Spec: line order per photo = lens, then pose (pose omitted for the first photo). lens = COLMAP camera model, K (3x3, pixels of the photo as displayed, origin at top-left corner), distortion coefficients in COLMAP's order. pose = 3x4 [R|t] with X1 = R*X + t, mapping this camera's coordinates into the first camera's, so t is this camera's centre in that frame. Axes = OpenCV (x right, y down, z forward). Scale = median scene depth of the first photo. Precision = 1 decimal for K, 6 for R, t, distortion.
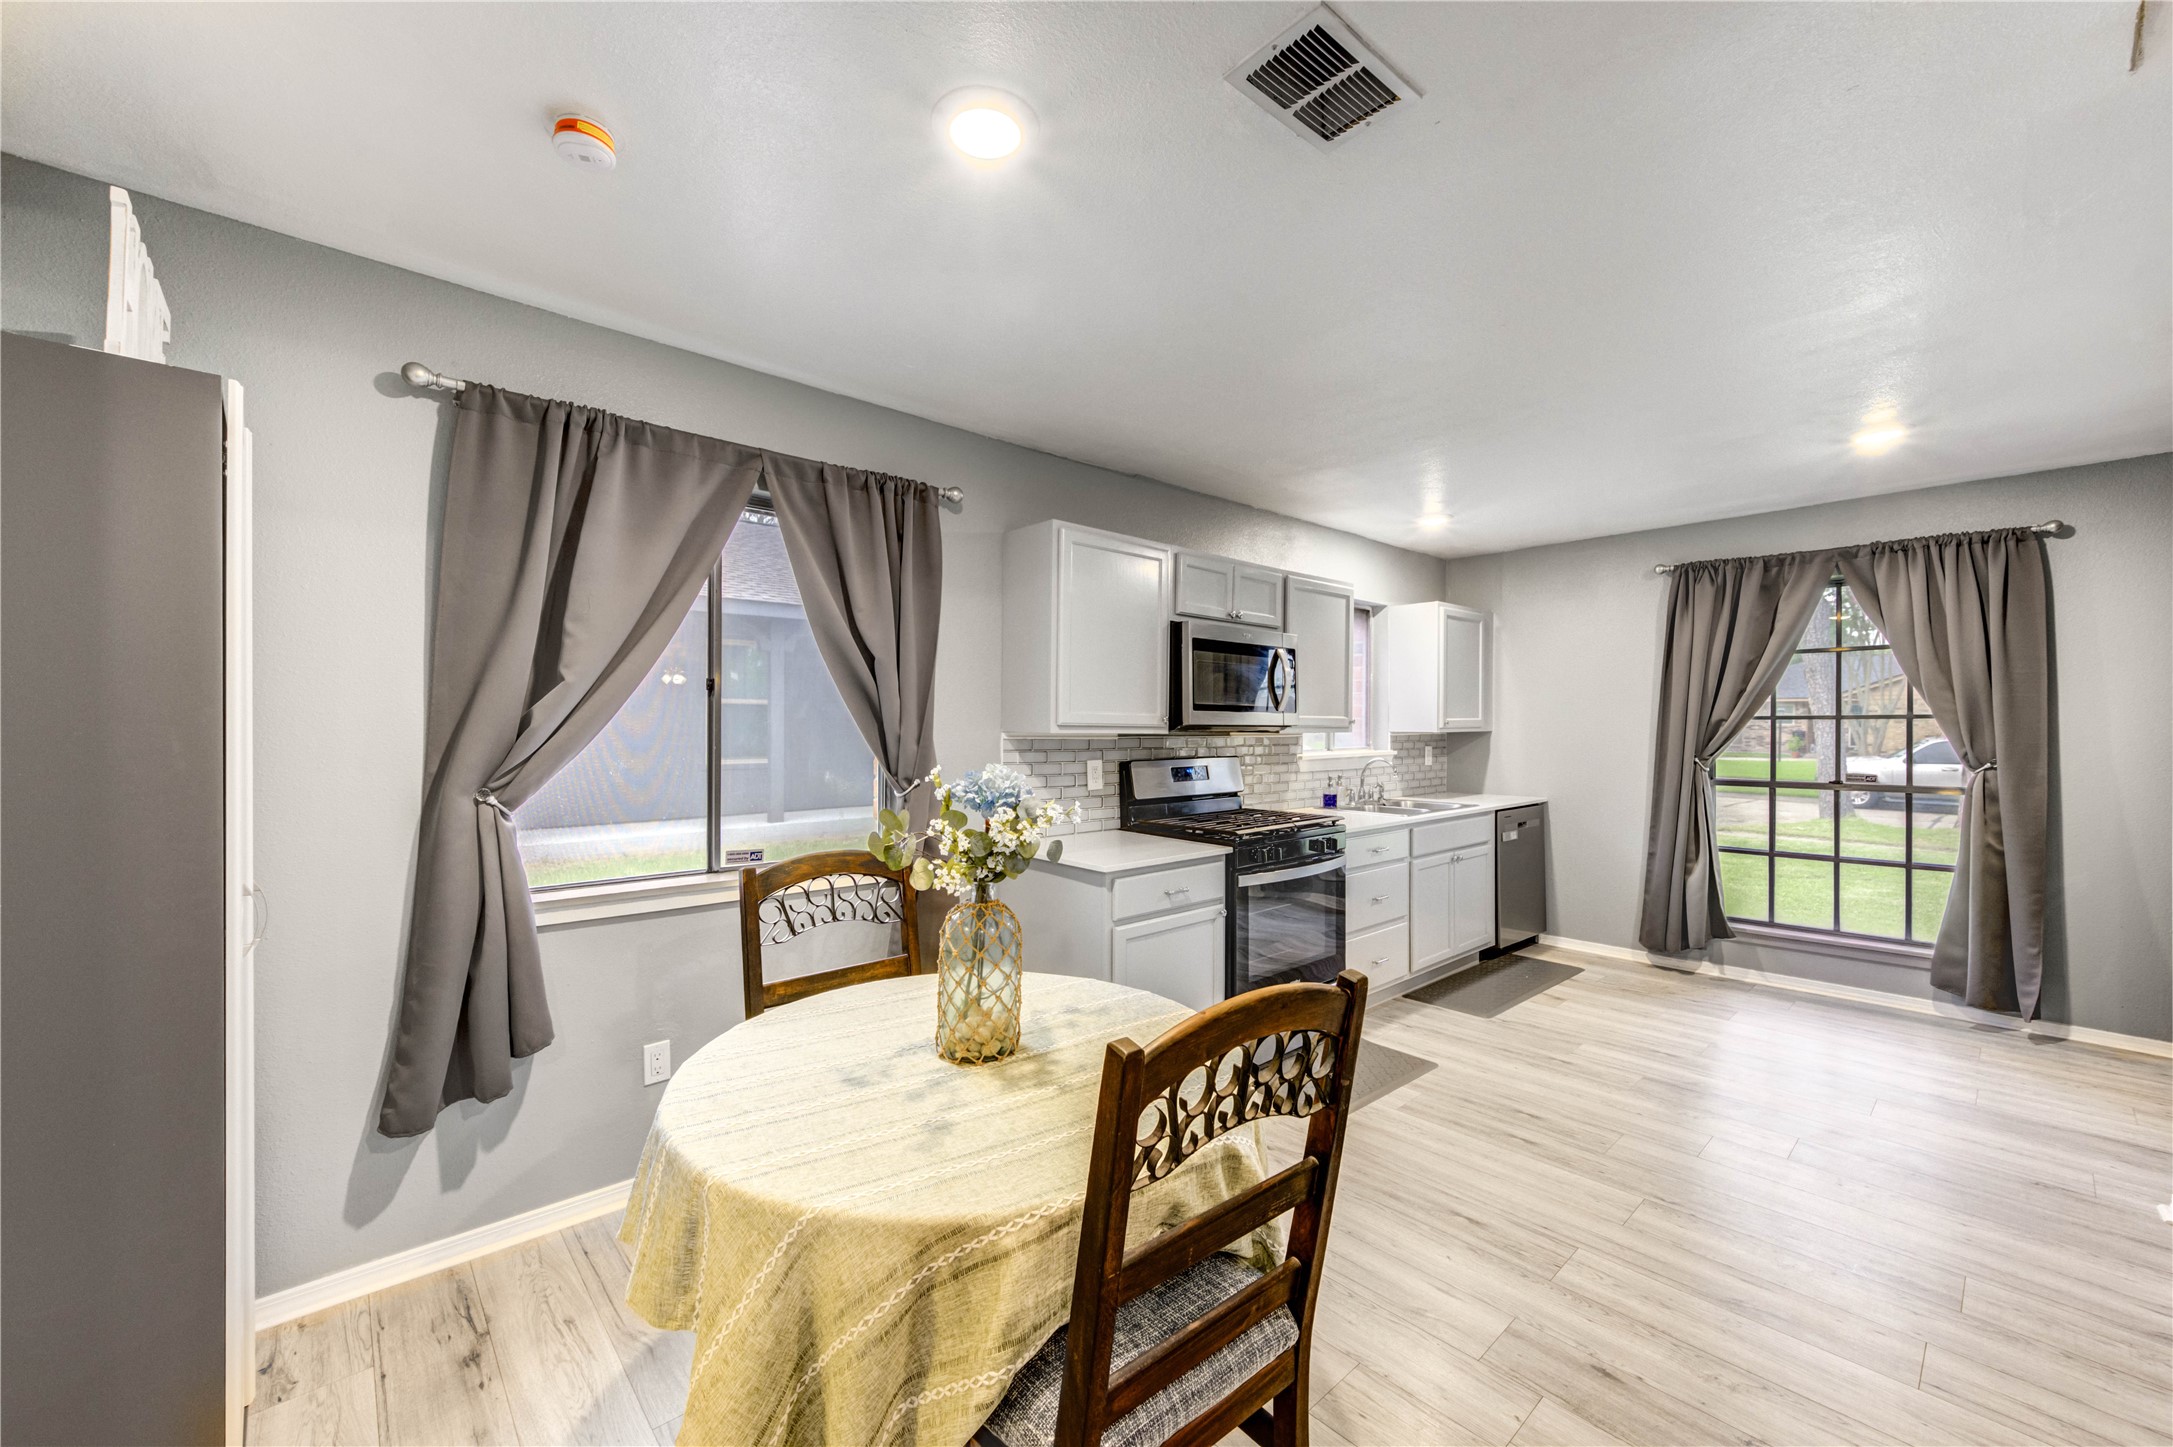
lens RADIAL K [[862.3, 0, 1089.1], [0, 862.3, 695.6], [0, 0, 1]] dist [-0.010256, -0.000025]
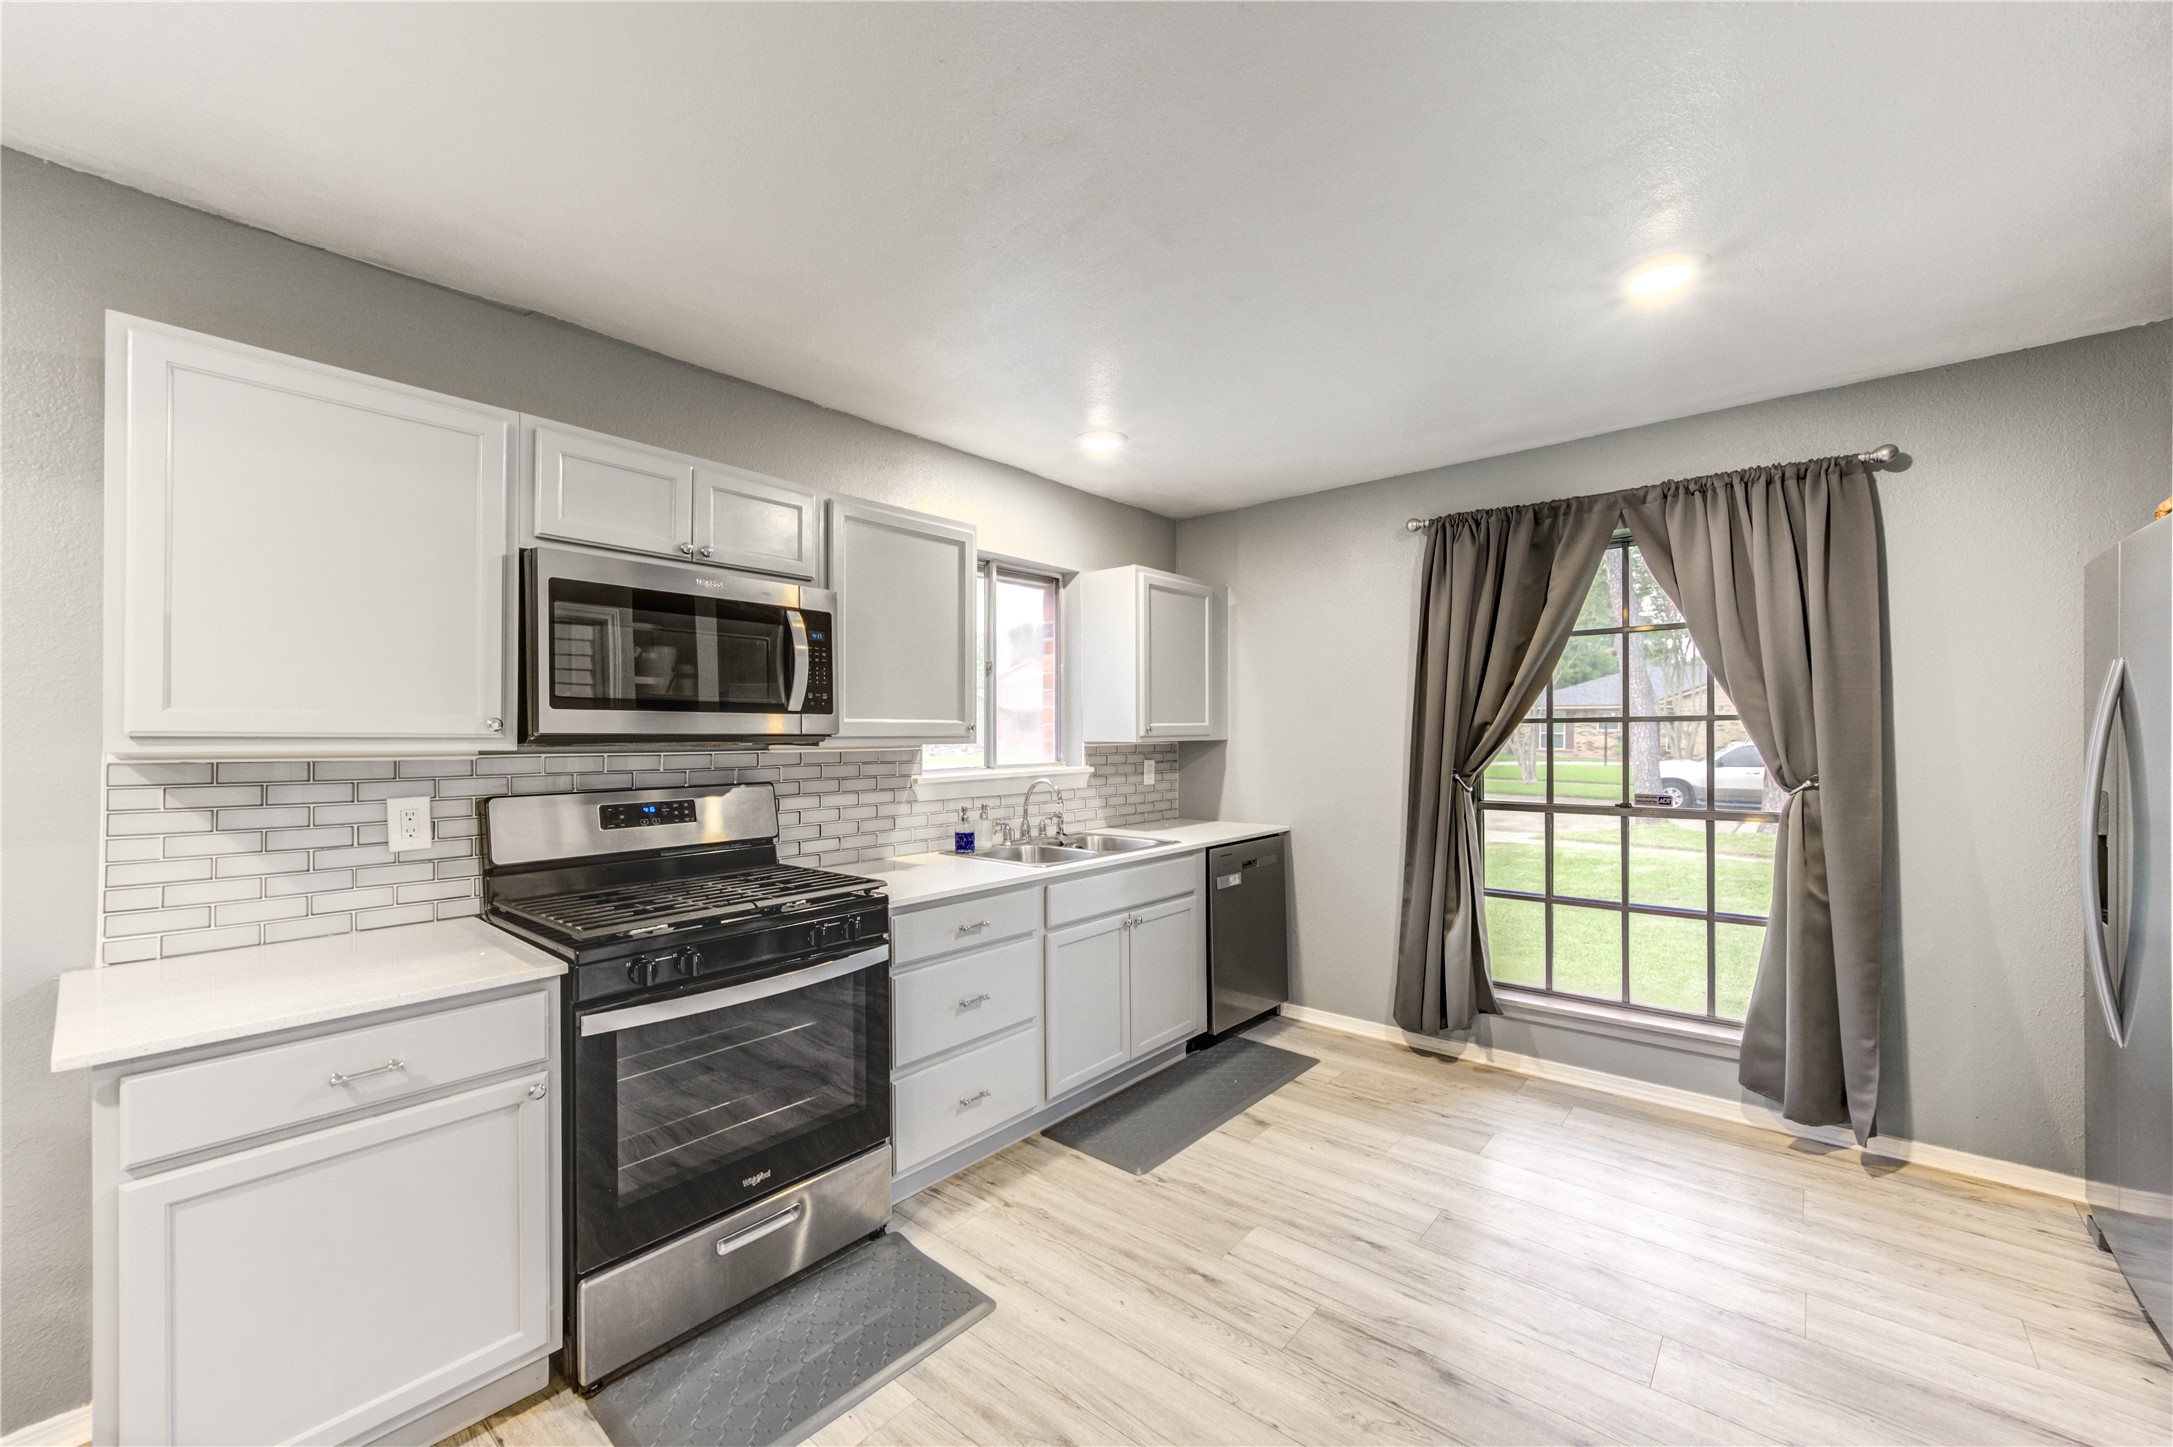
lens RADIAL K [[862.3, 0, 1089.1], [0, 862.3, 695.6], [0, 0, 1]] dist [-0.010256, -0.000025]
pose [[0.990810, 0.000194, 0.135264, 0.314113], [0.001136, 0.999952, -0.009758, 0.011835], [-0.135260, 0.009822, 0.990762, 0.323427]]
